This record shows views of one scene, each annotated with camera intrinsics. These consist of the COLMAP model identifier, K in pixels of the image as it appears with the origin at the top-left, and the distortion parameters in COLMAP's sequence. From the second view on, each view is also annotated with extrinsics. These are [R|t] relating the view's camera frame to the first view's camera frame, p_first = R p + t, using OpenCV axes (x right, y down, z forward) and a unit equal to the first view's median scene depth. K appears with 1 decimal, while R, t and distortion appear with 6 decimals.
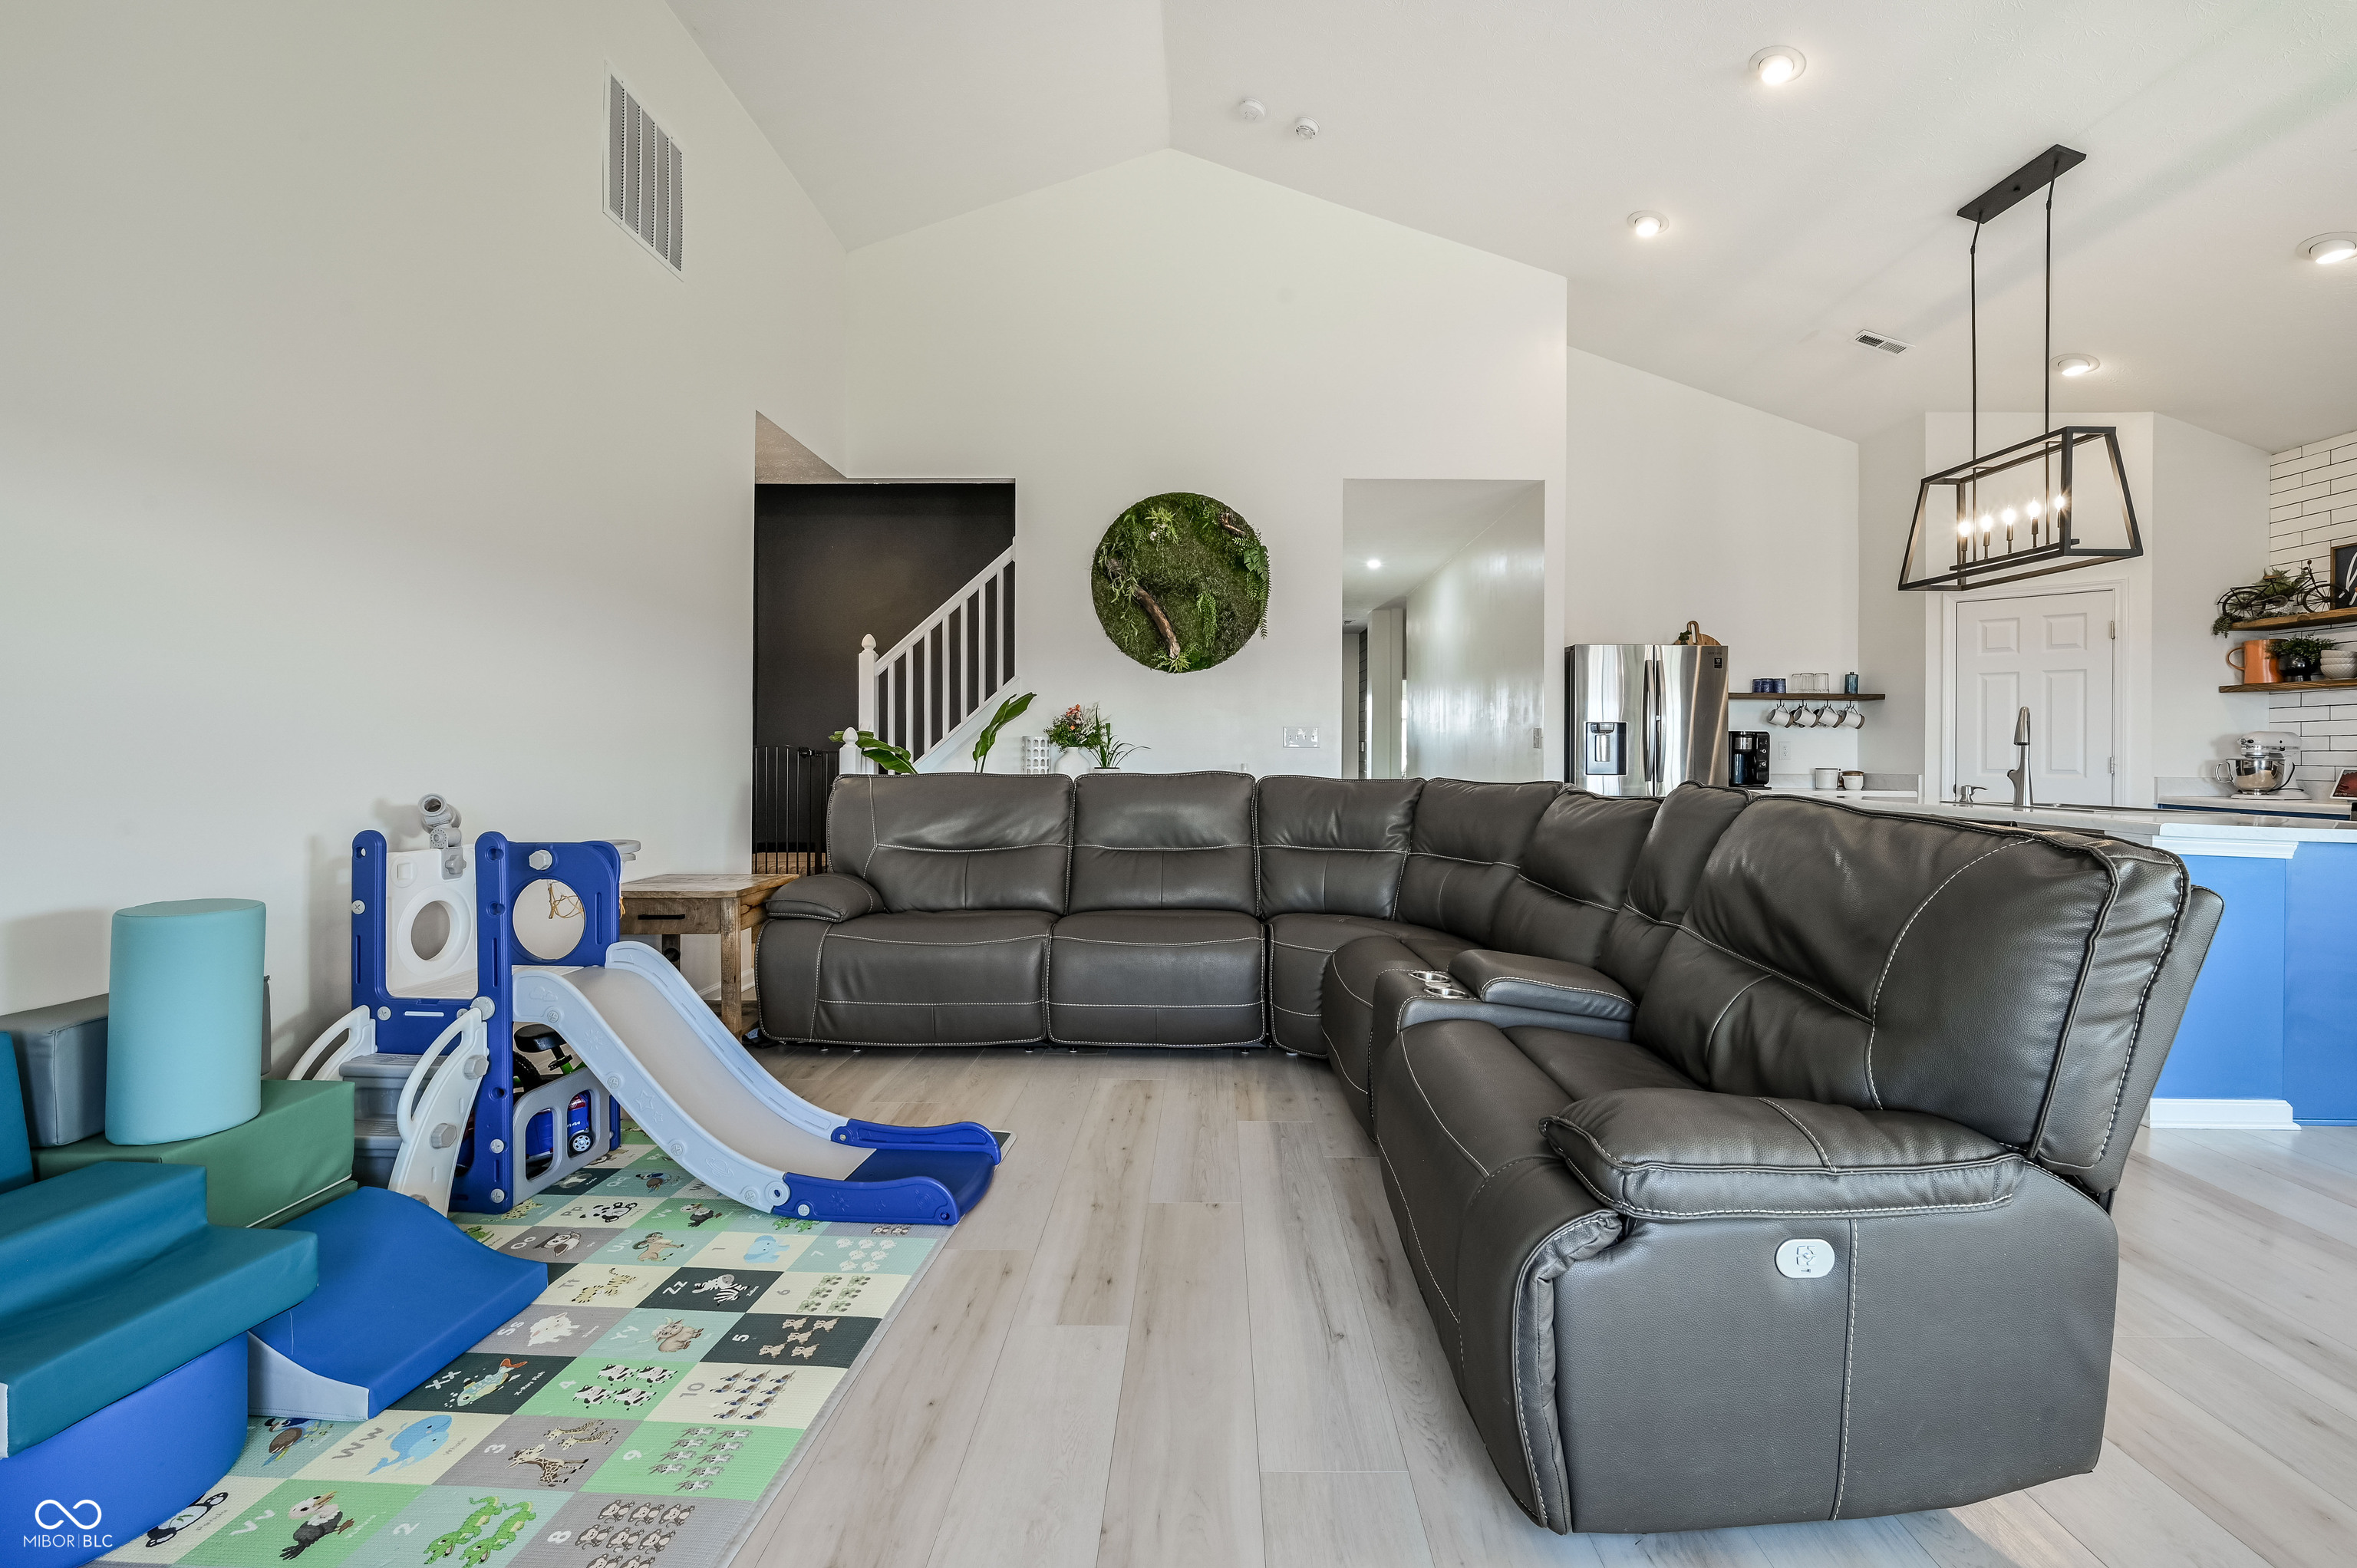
lens RADIAL K [[1071.9, 0, 1161.7], [0, 1071.9, 747.1], [0, 0, 1]] dist [-0.007615, 0.001683]
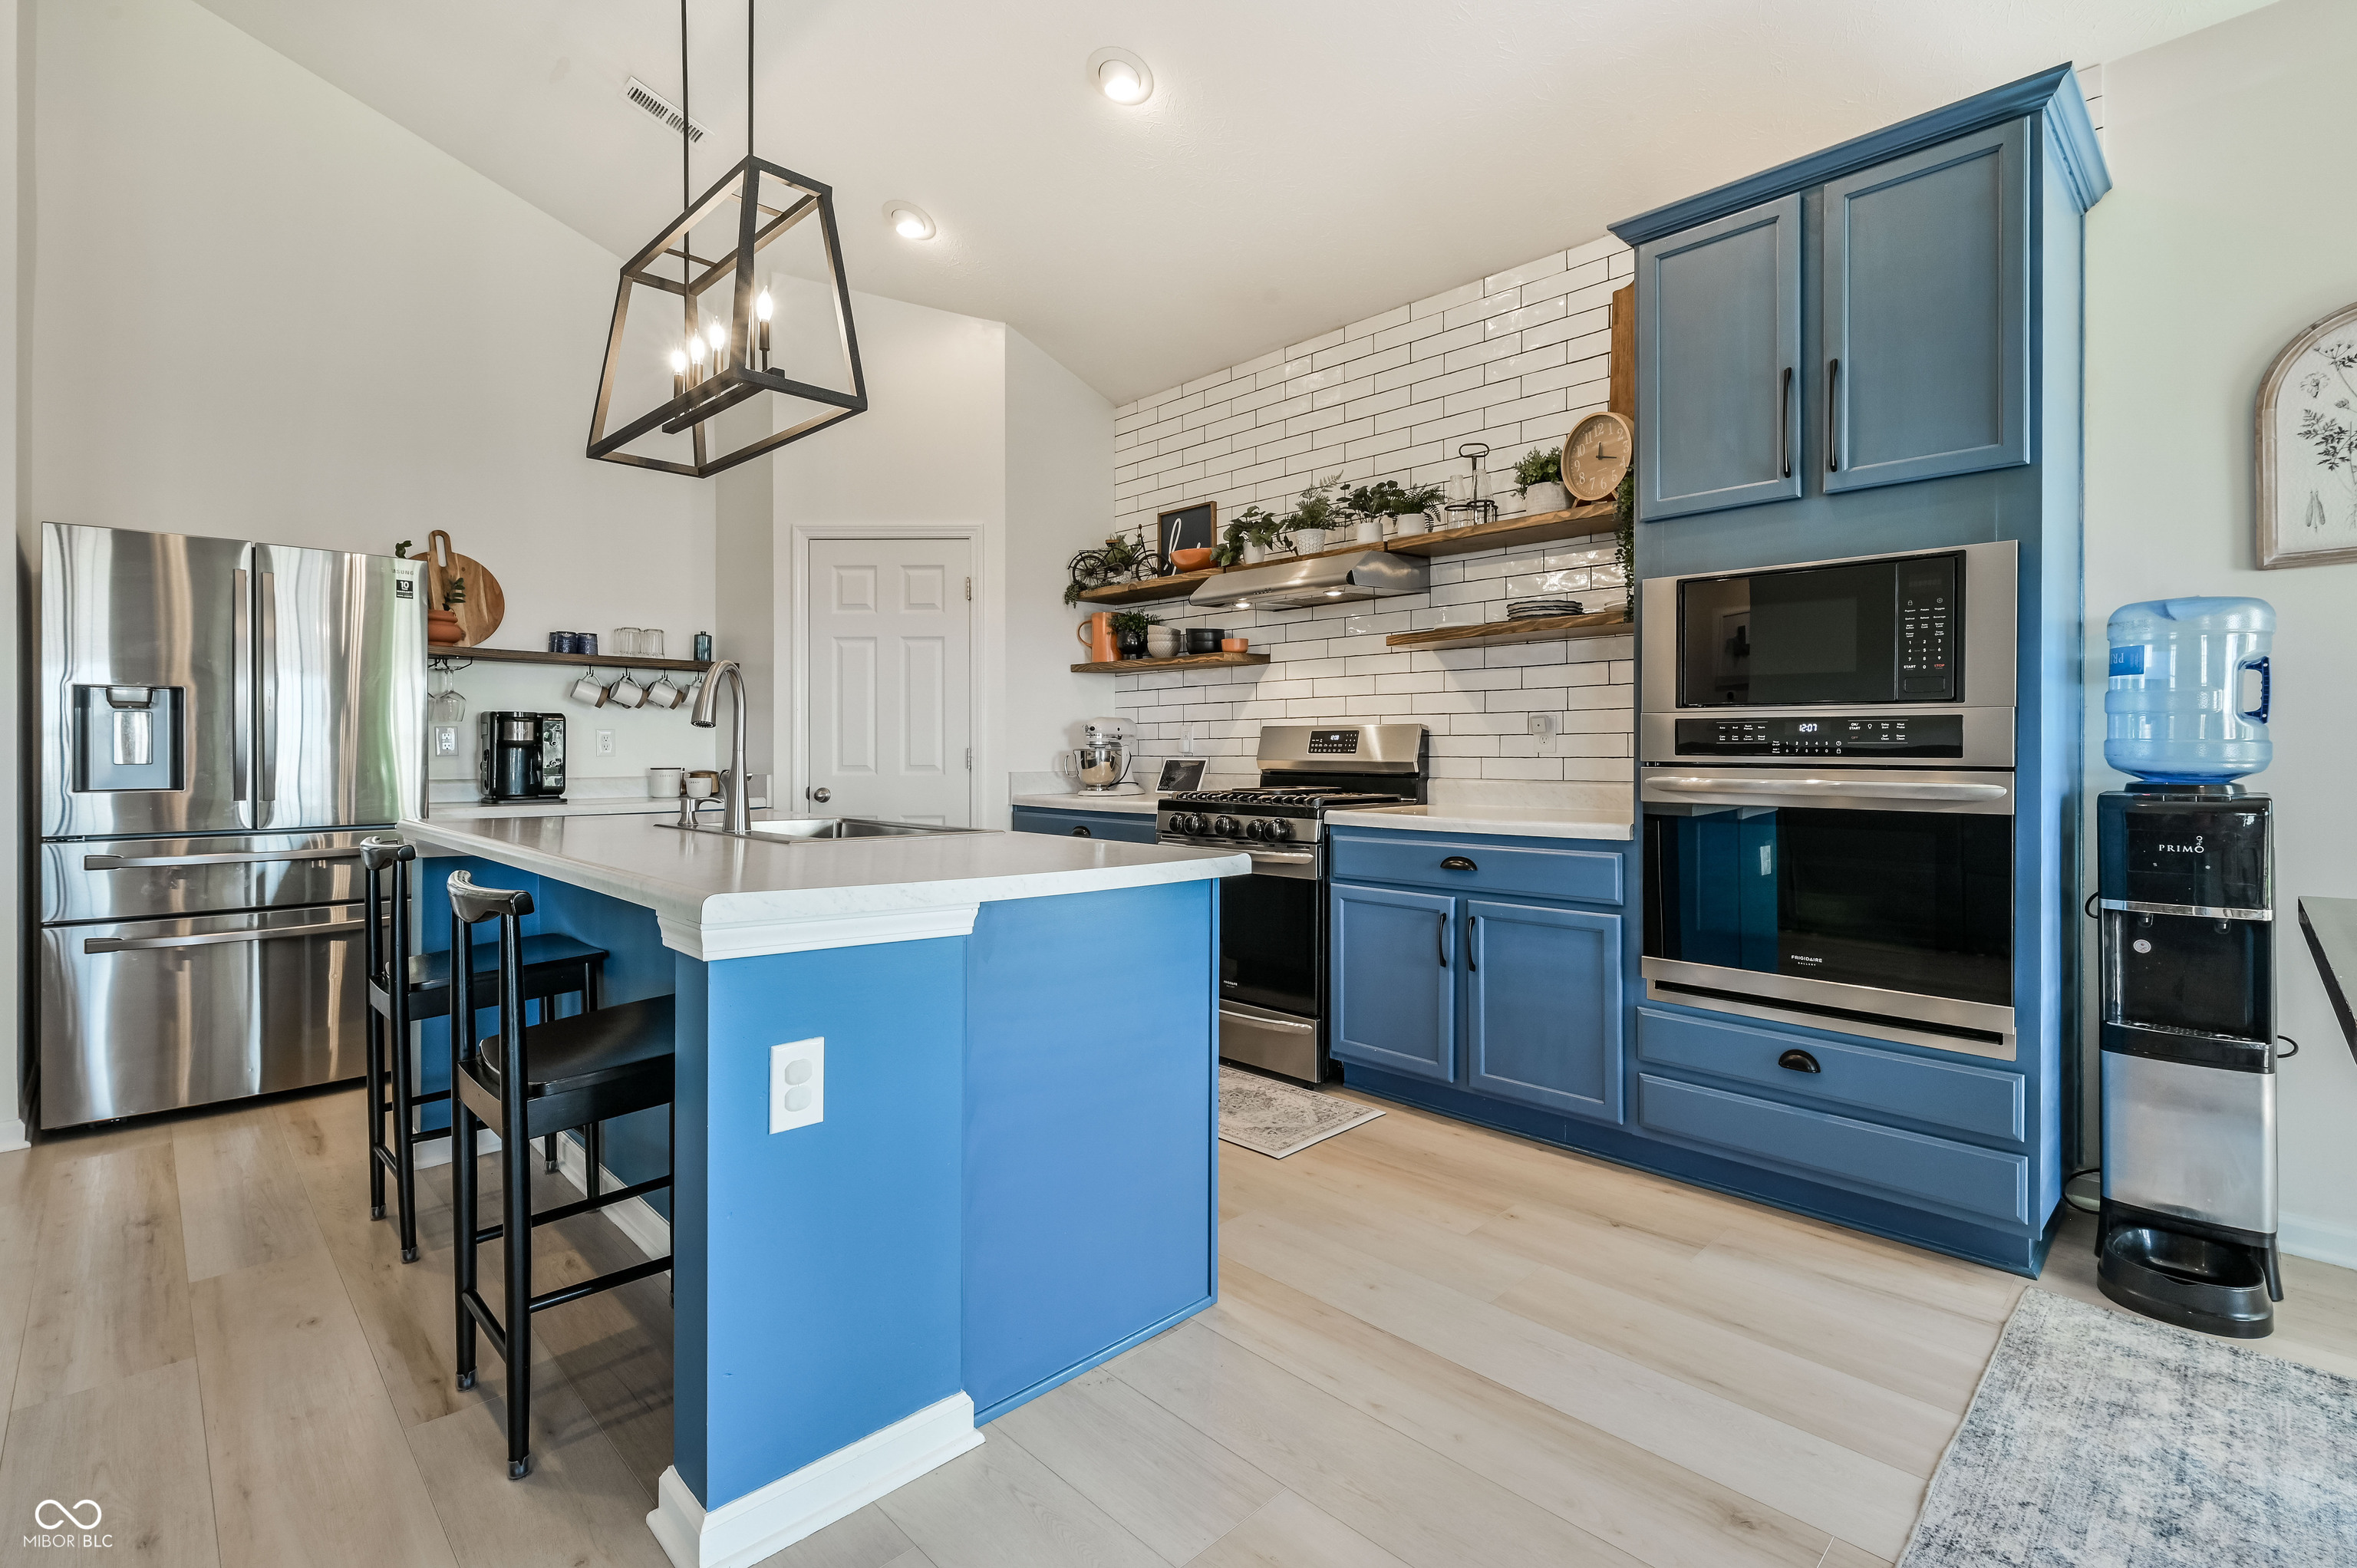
lens RADIAL K [[1071.9, 0, 1213.0], [0, 1071.9, 758.2], [0, 0, 1]] dist [-0.007615, 0.001683]
pose [[0.690603, -0.013574, 0.723106, 0.464396], [0.003643, 0.999876, 0.015291, 0.005635], [-0.723225, -0.007926, 0.690567, 0.333043]]
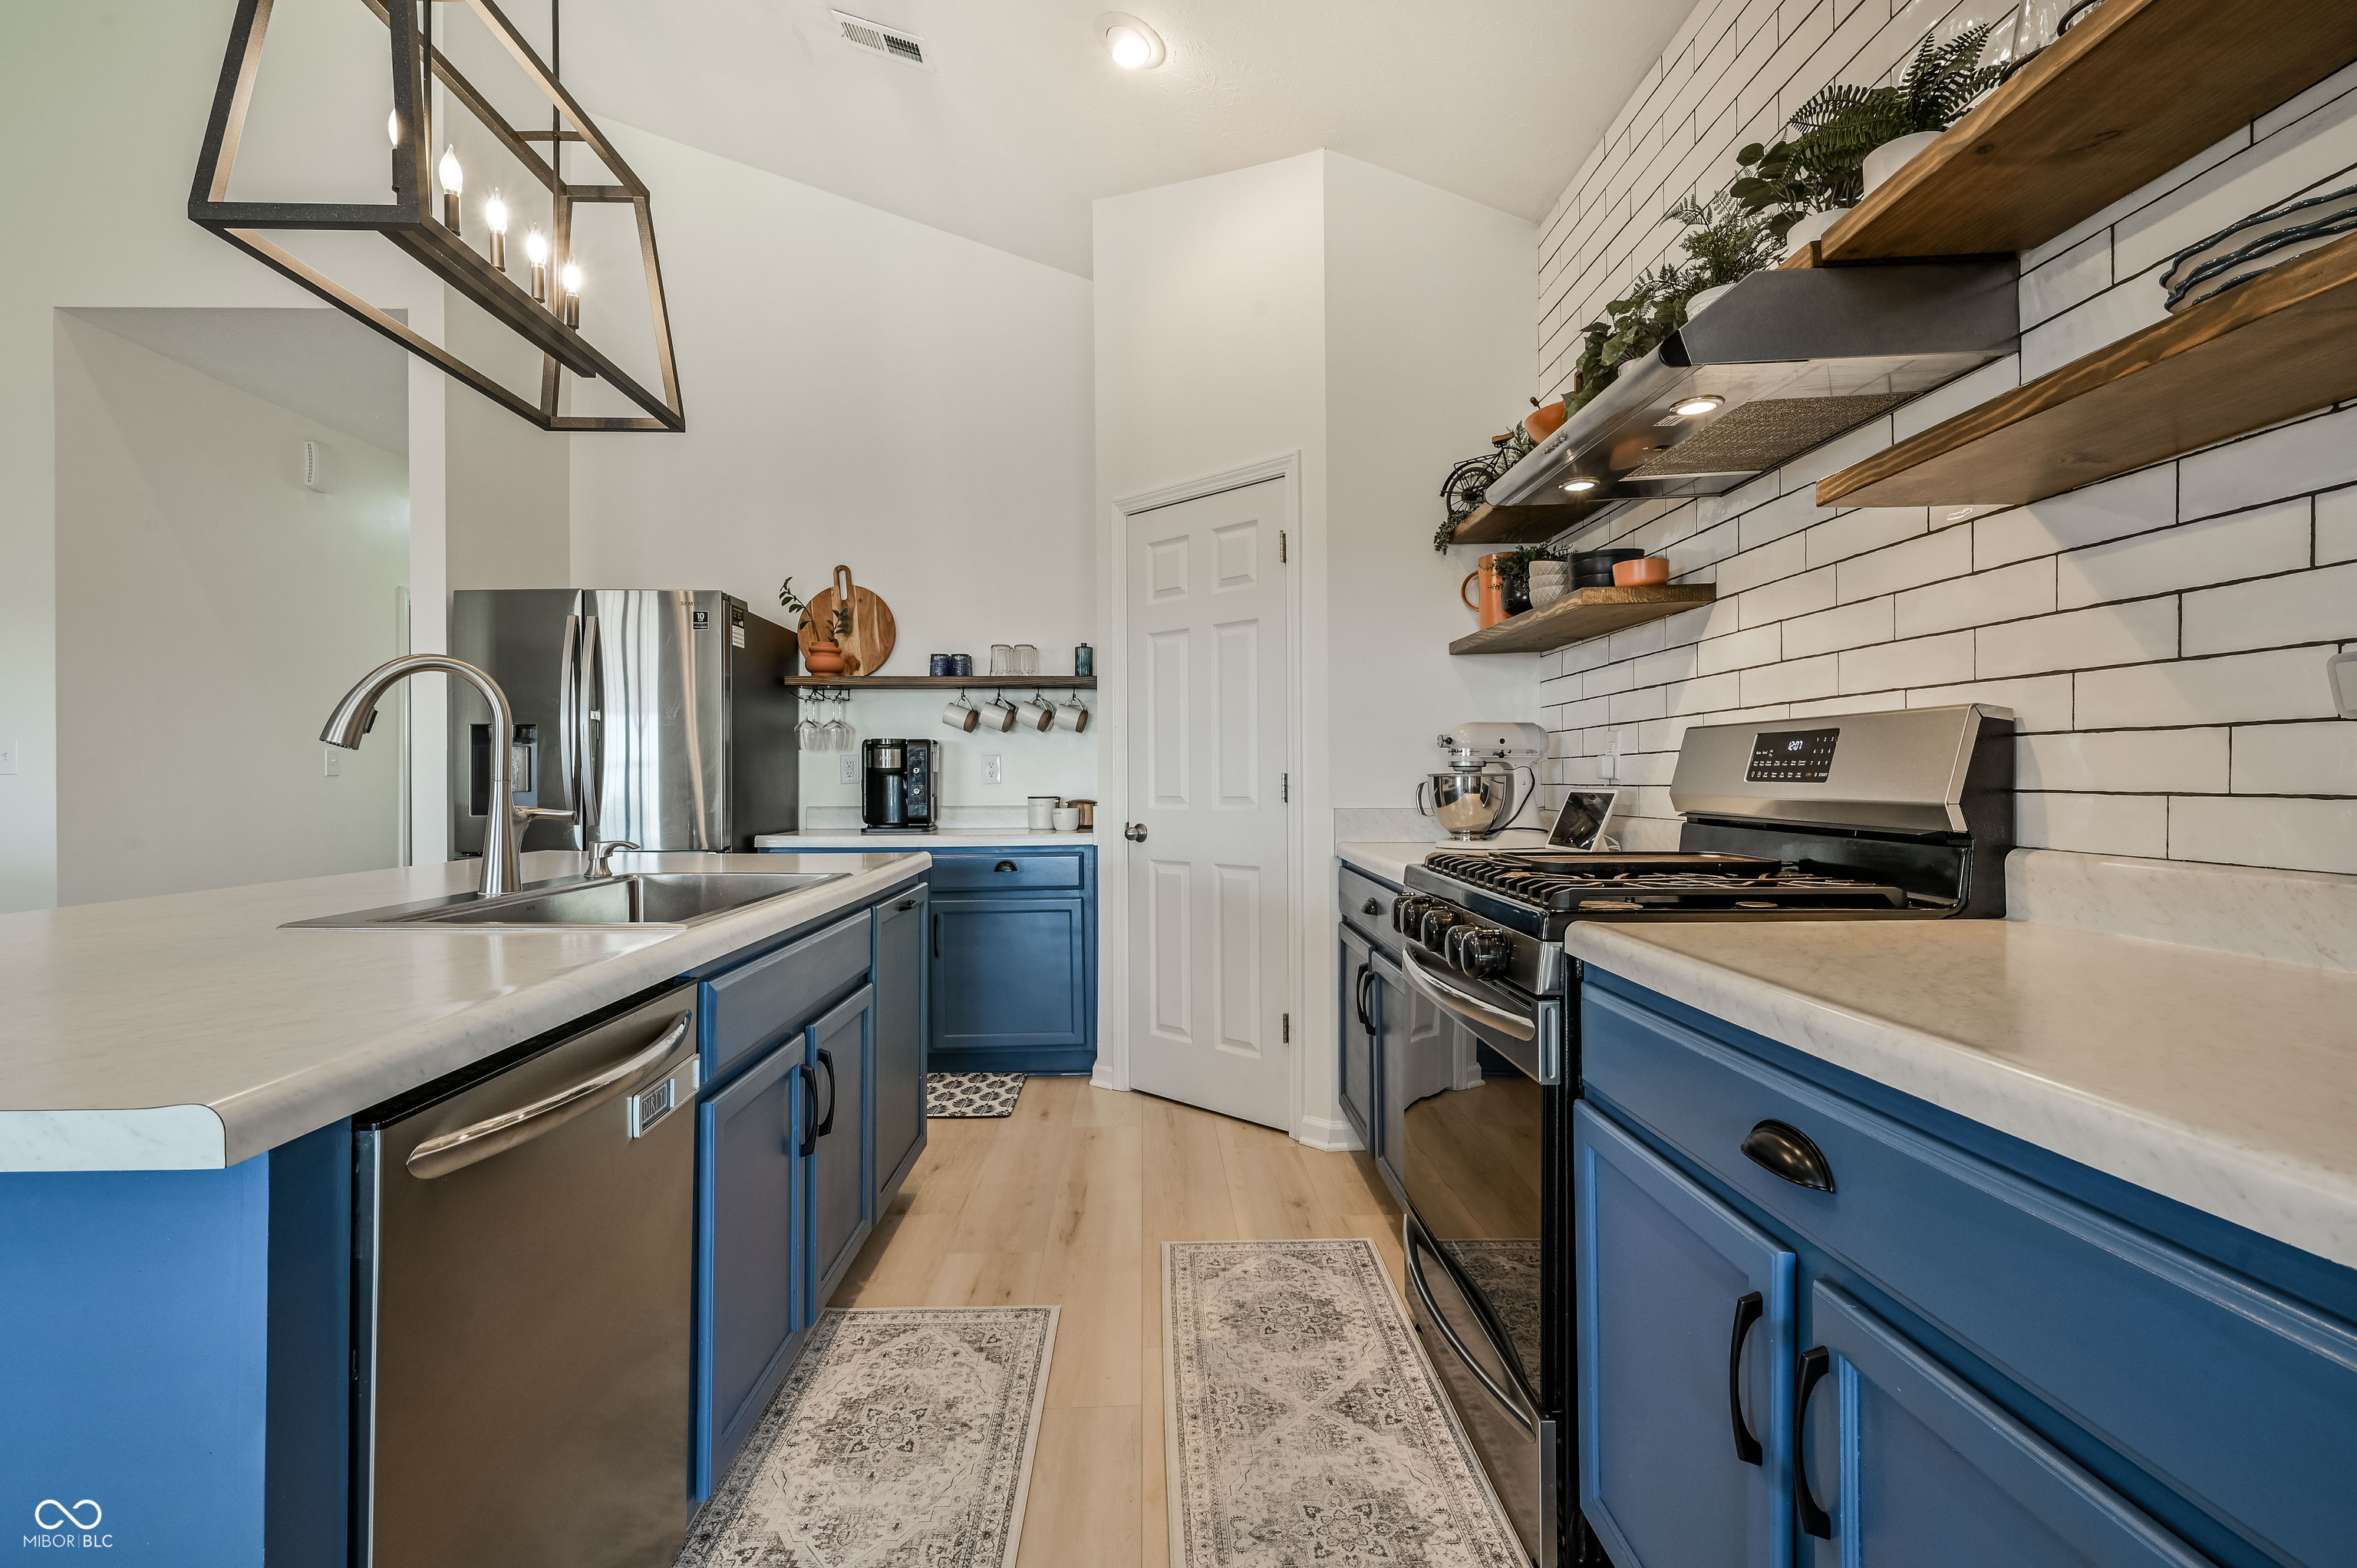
lens RADIAL K [[1071.9, 0, 1173.1], [0, 1071.9, 787.0], [0, 0, 1]] dist [-0.007615, 0.001683]
pose [[0.999146, -0.013598, 0.039007, 0.860751], [0.013082, 0.999824, 0.013474, 0.008812], [-0.039184, -0.012952, 0.999148, 0.464581]]
